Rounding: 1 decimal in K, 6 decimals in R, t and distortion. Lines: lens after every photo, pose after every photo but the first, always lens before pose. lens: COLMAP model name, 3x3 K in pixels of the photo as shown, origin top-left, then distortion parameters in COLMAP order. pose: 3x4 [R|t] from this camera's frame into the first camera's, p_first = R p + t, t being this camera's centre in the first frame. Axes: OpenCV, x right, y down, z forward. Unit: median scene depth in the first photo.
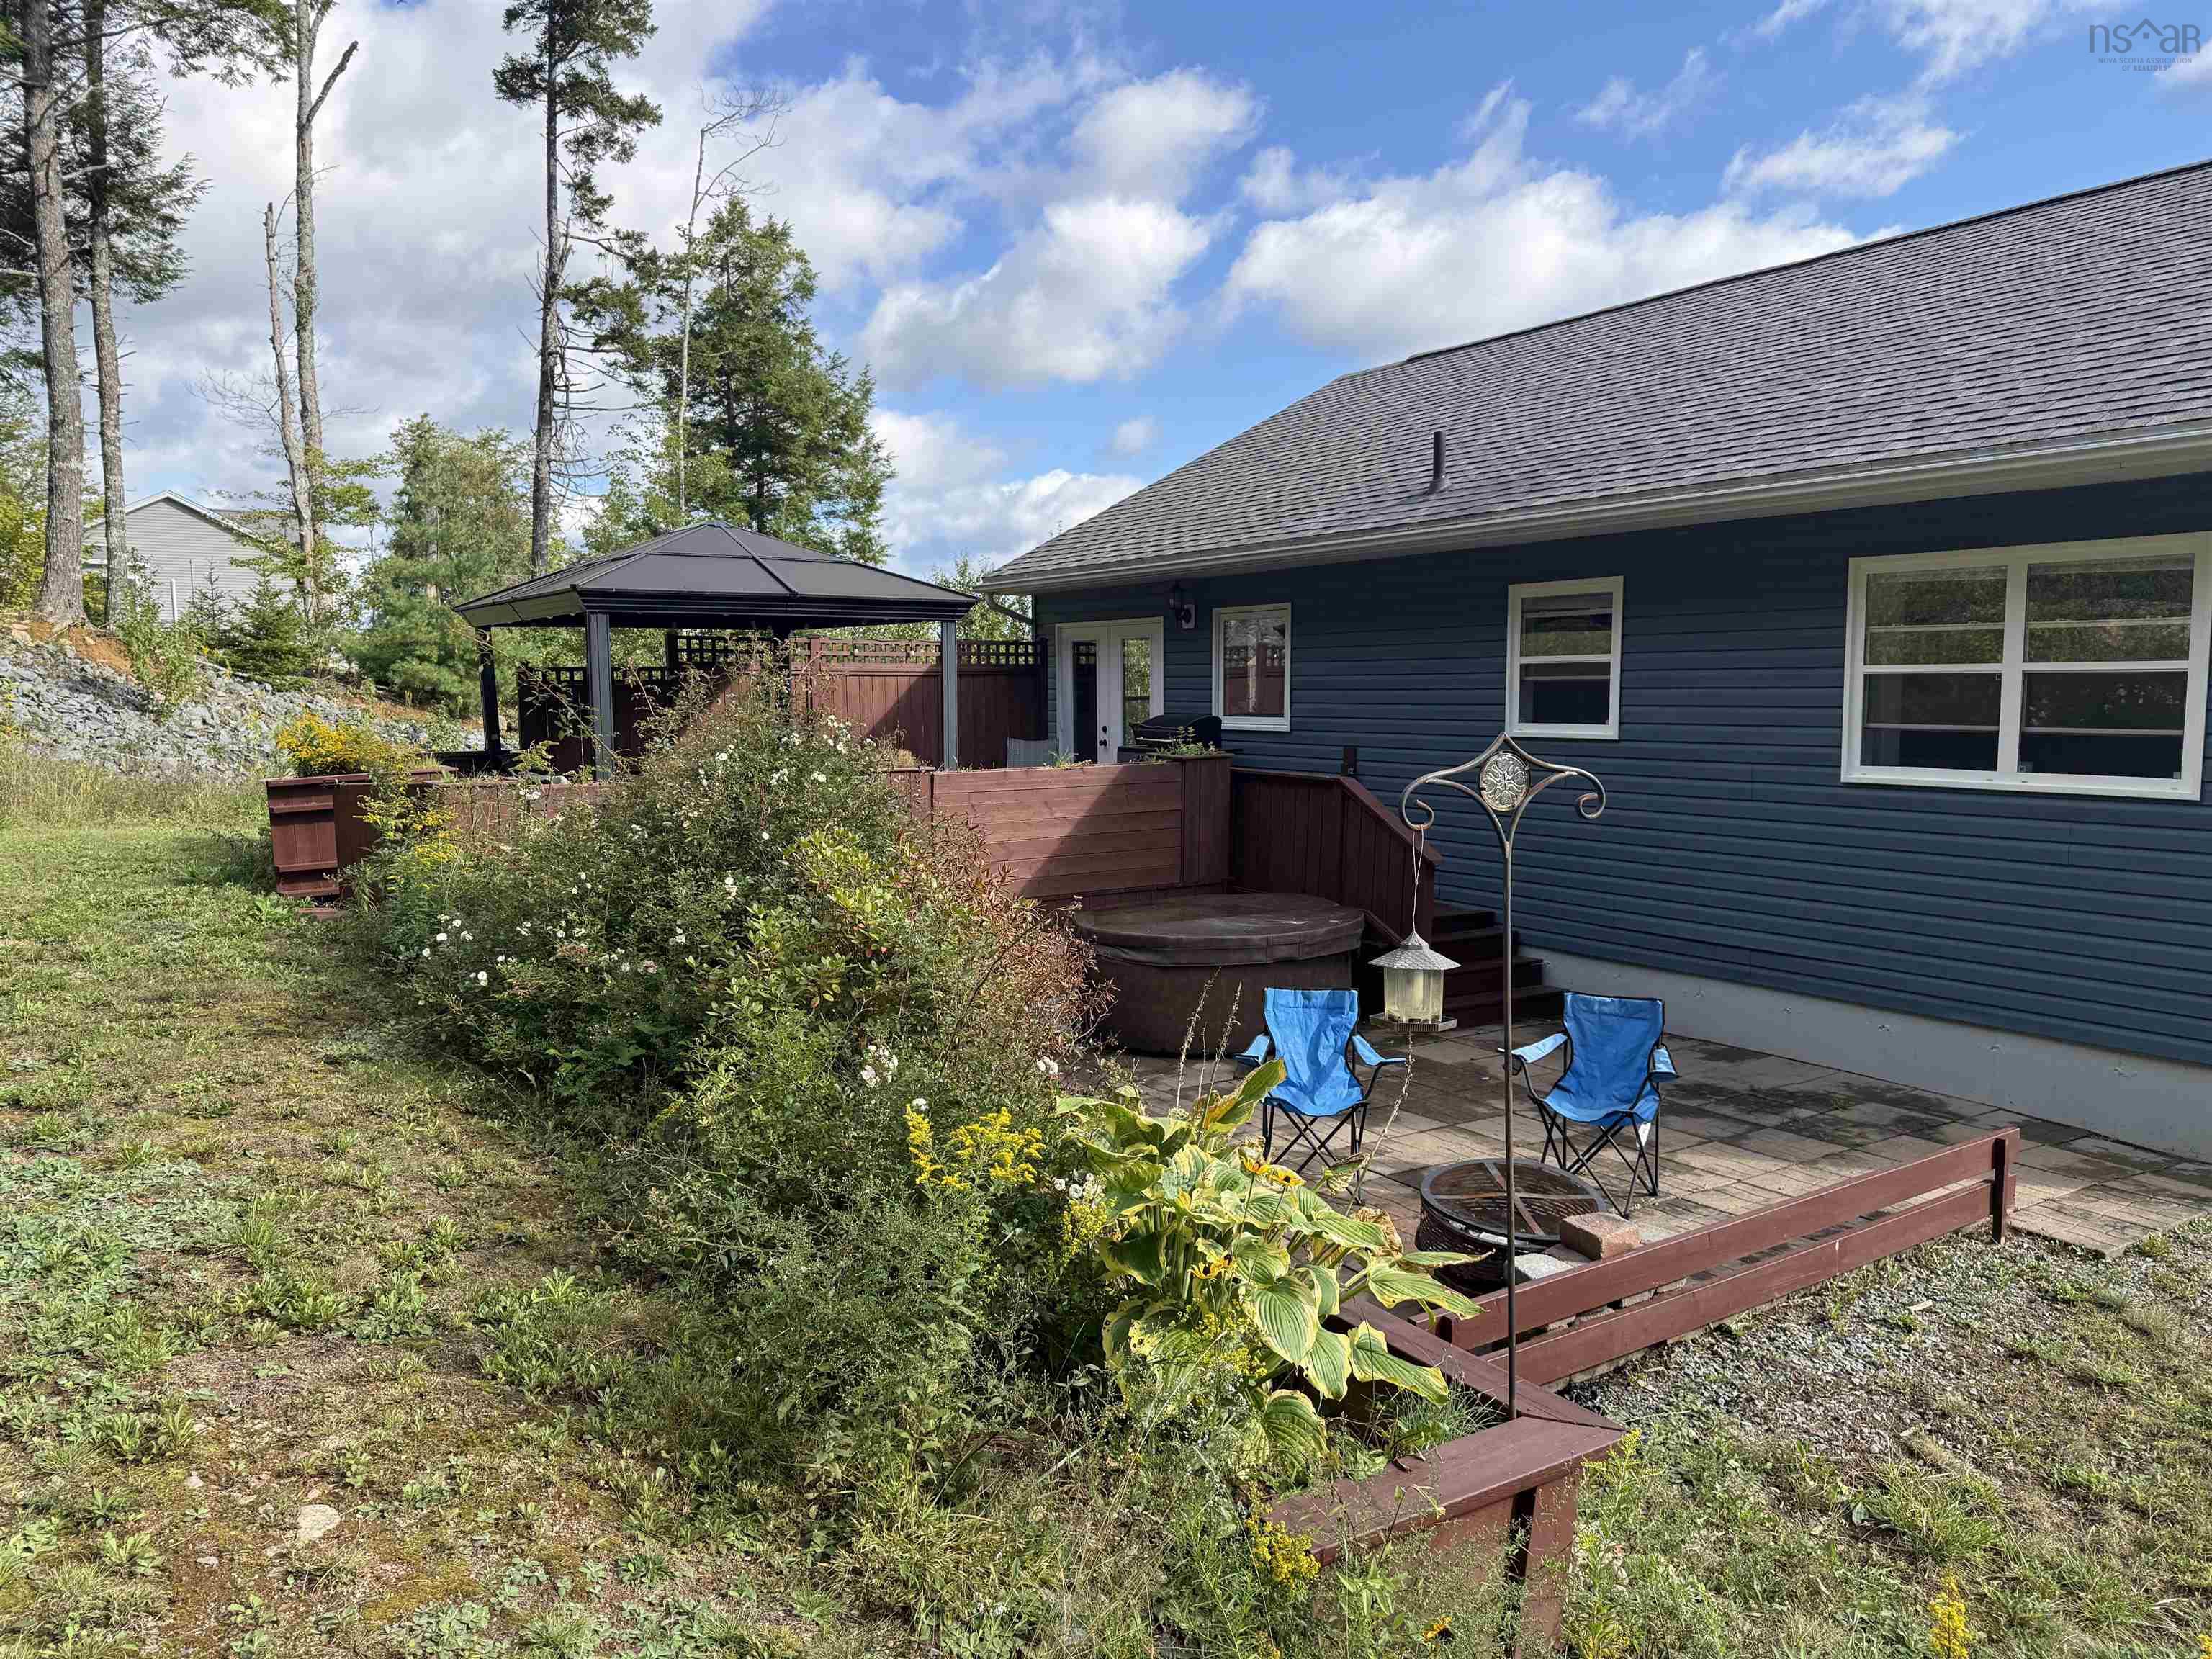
lens RADIAL K [[1603.3, 0, 1095.2], [0, 1603.3, 835.3], [0, 0, 1]] dist [0.012129, -0.000542]
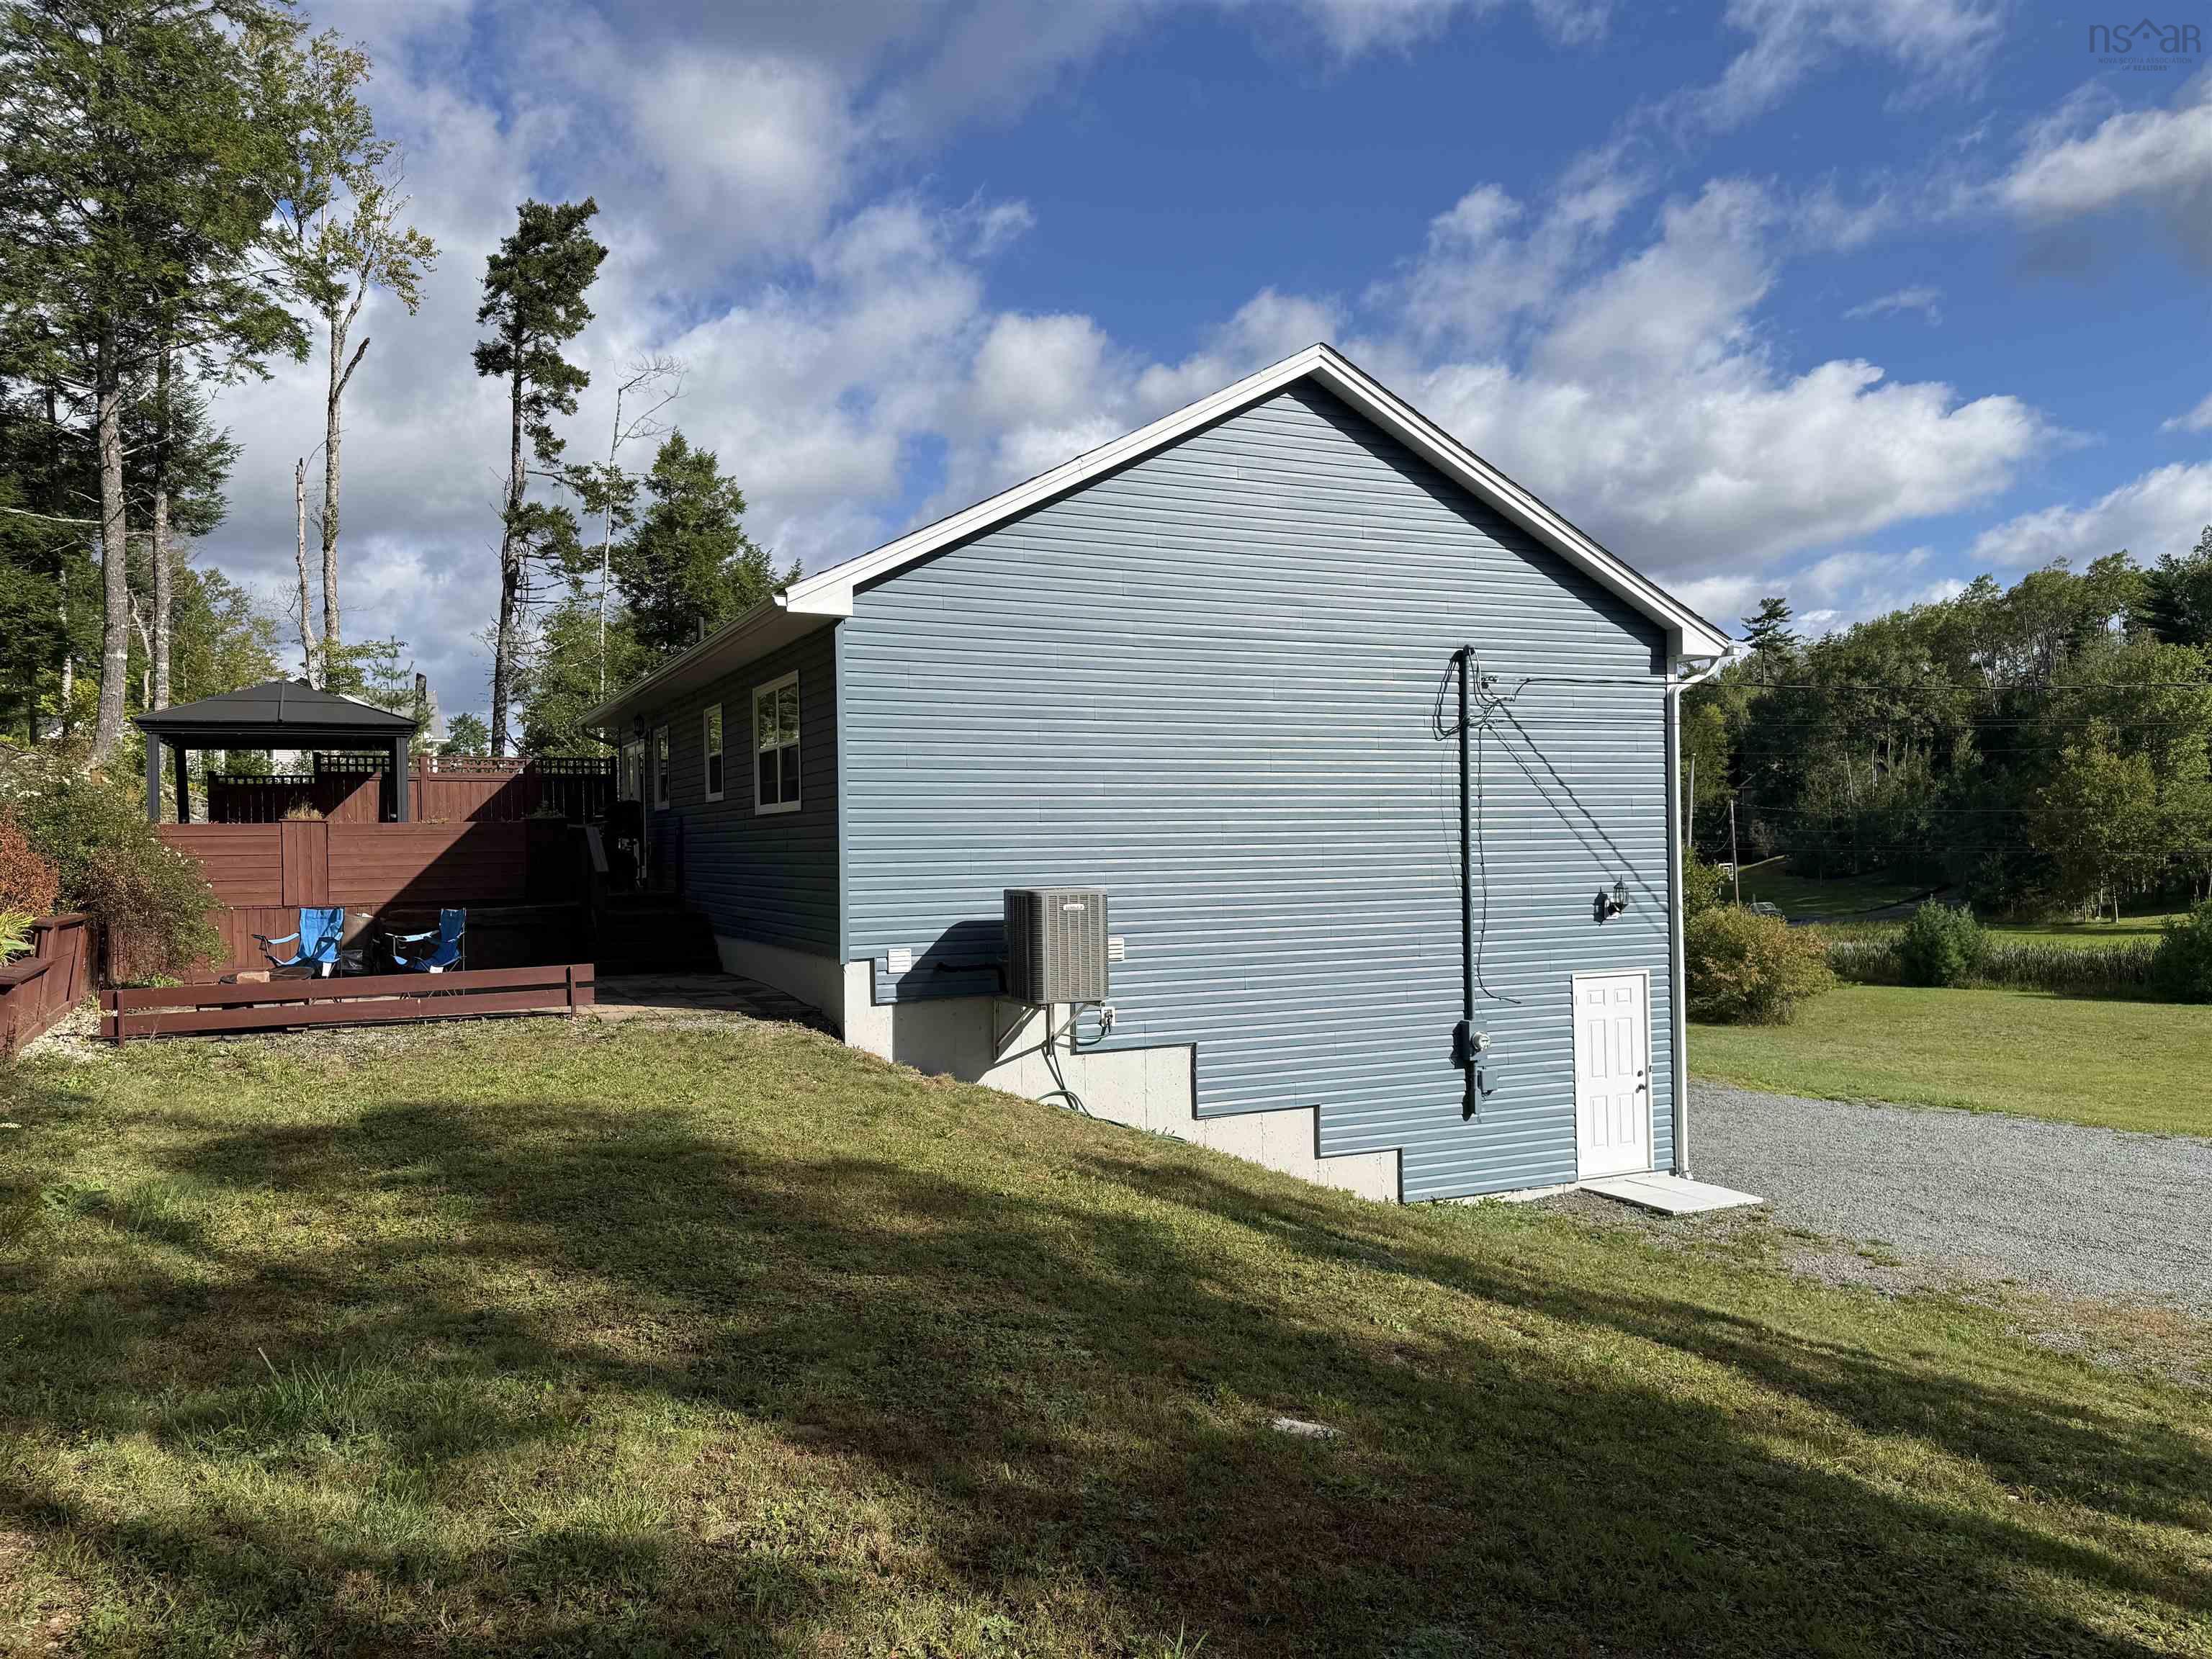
lens RADIAL K [[1603.3, 0, 1116.7], [0, 1603.3, 829.2], [0, 0, 1]] dist [0.012129, -0.000542]
pose [[0.992350, -0.010244, -0.123029, 0.298990], [-0.002837, 0.994396, -0.105677, 0.047072], [0.123422, 0.105218, 0.986760, -0.182982]]
